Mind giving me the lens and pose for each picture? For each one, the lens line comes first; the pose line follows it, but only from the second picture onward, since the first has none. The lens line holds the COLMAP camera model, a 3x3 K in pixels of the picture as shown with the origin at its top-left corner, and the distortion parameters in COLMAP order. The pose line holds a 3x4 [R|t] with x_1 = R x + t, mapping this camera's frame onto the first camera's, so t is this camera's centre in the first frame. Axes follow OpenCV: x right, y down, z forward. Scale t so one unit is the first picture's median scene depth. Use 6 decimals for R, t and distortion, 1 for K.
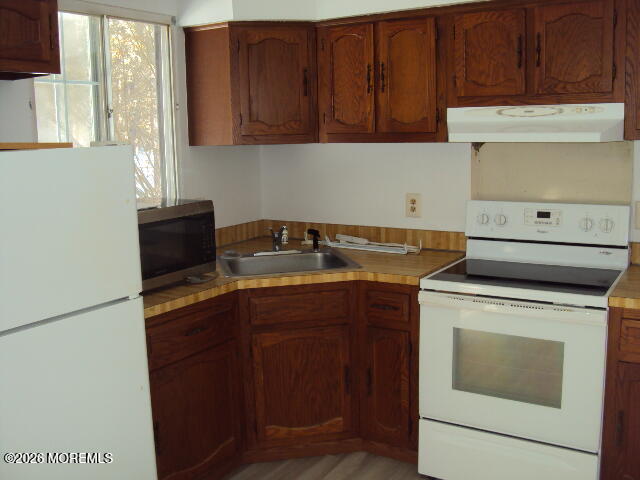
lens RADIAL K [[658.9, 0, 320.0], [0, 658.9, 240.0], [0, 0, 1]] dist [-0.182259, 0.184063]
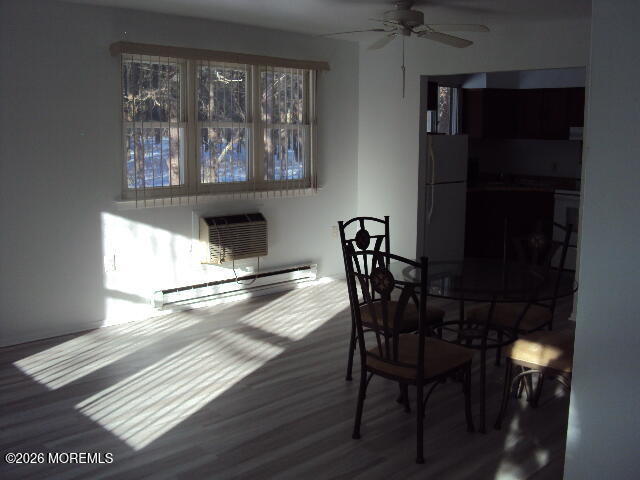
lens RADIAL K [[658.9, 0, 320.0], [0, 658.9, 240.0], [0, 0, 1]] dist [-0.182259, 0.184063]
pose [[0.973066, 0.064134, -0.221425, -0.181516], [-0.063004, 0.997939, 0.012171, 0.282747], [0.221749, 0.002108, 0.975101, -1.734926]]
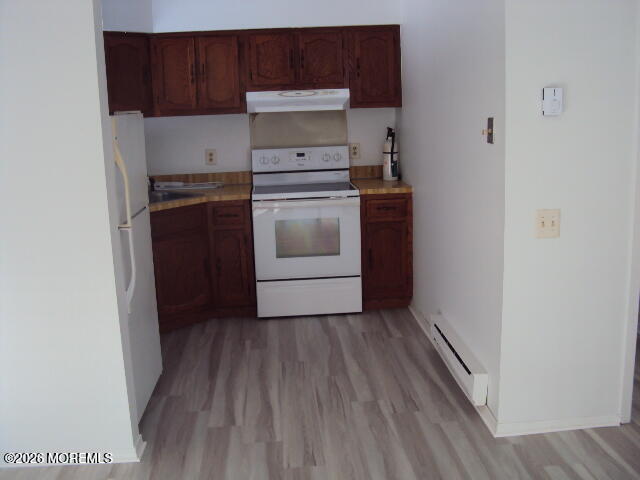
lens RADIAL K [[658.9, 0, 320.0], [0, 658.9, 240.0], [0, 0, 1]] dist [-0.182259, 0.184063]
pose [[0.806512, -0.122981, 0.578286, -0.651793], [0.108931, 0.992291, 0.059103, 0.088906], [-0.581096, 0.015326, 0.813691, -0.434165]]
